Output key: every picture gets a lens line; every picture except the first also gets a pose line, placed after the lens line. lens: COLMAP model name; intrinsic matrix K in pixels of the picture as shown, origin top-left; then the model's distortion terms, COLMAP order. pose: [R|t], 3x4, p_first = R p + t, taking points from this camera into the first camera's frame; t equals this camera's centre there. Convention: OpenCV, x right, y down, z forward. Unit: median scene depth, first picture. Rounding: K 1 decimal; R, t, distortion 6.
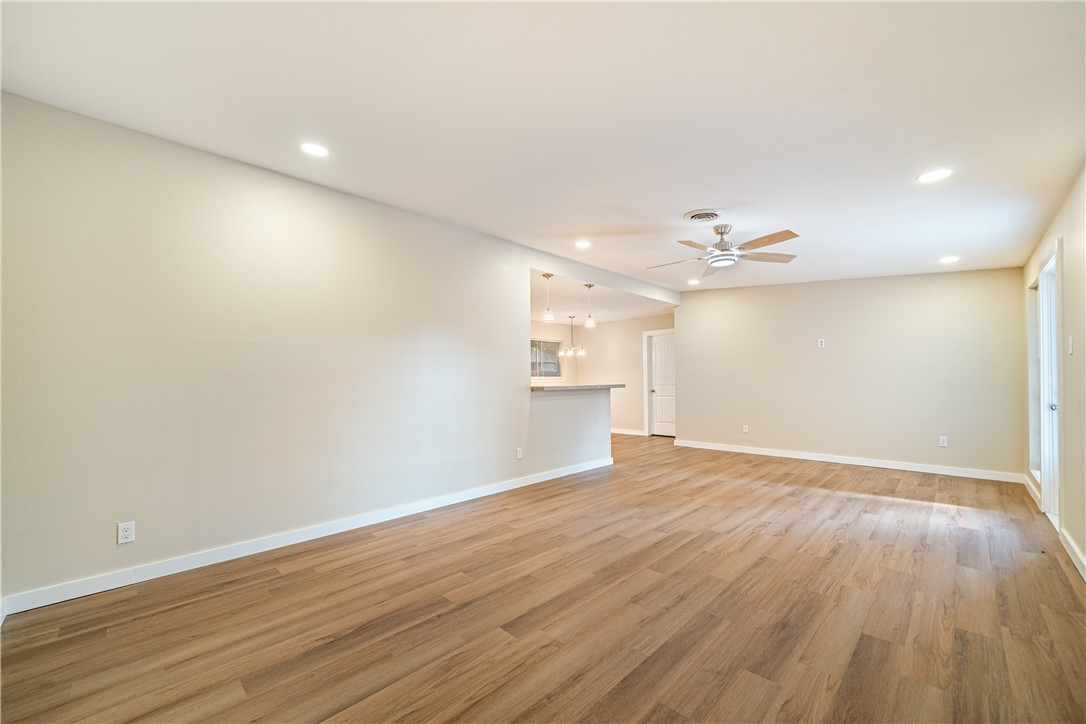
lens RADIAL K [[421.6, 0, 534.9], [0, 421.6, 380.8], [0, 0, 1]] dist [-0.010045, 0.000131]
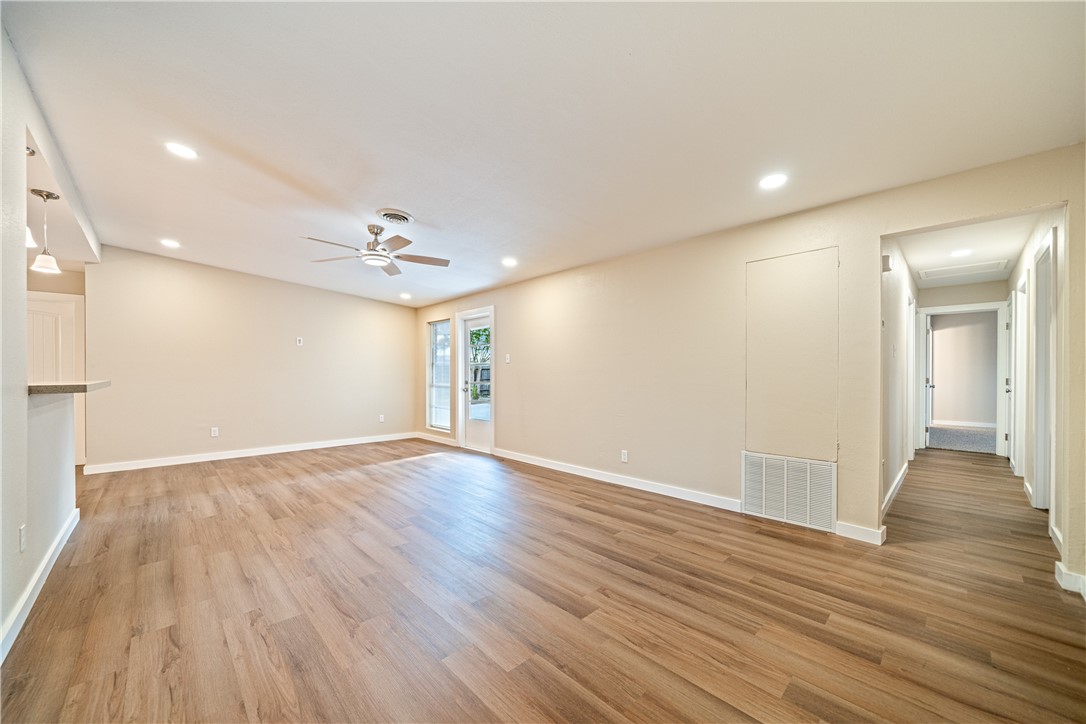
lens RADIAL K [[407.6, 0, 540.0], [0, 407.6, 374.6], [0, 0, 1]] dist [-0.010188, 0.000110]
pose [[0.018117, 0.007789, 0.999806, -0.613728], [0.001067, 0.999969, -0.007810, 0.008972], [-0.999835, 0.001208, 0.018108, 0.630586]]
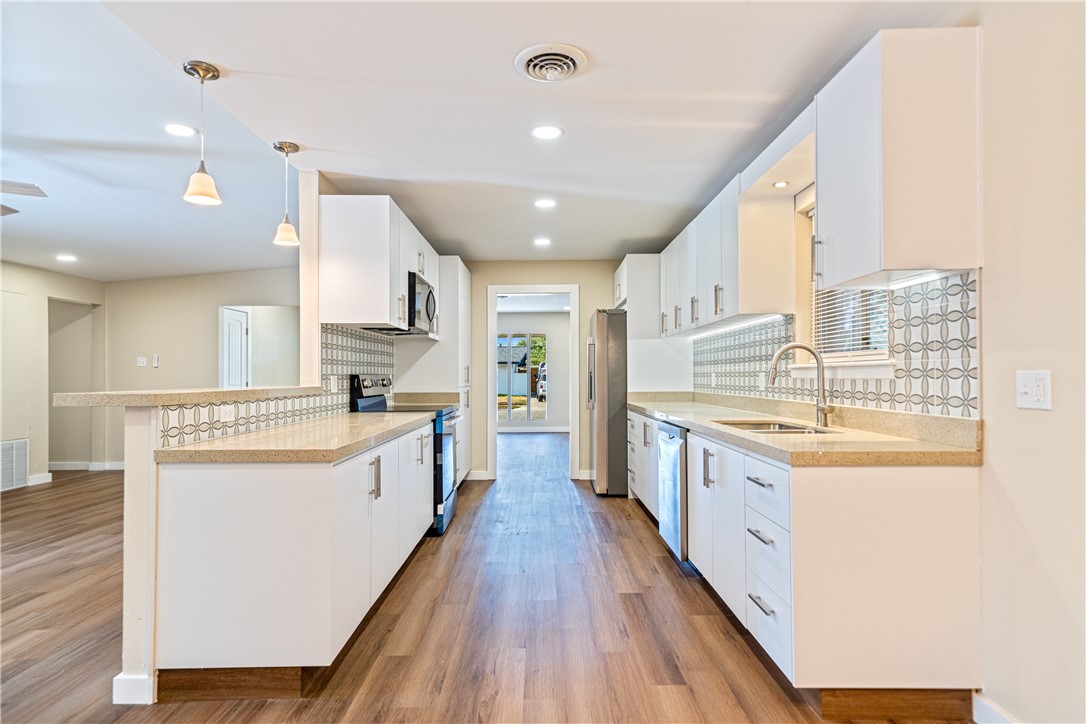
lens RADIAL K [[586.9, 0, 543.0], [0, 586.9, 362.0], [0, 0, 1]] dist [0.024979, 0.000153]
pose [[-0.700553, -0.002225, -0.713597, 0.459829], [0.013162, 0.999785, -0.016039, -0.001938], [0.713479, -0.020629, -0.700373, 2.521587]]
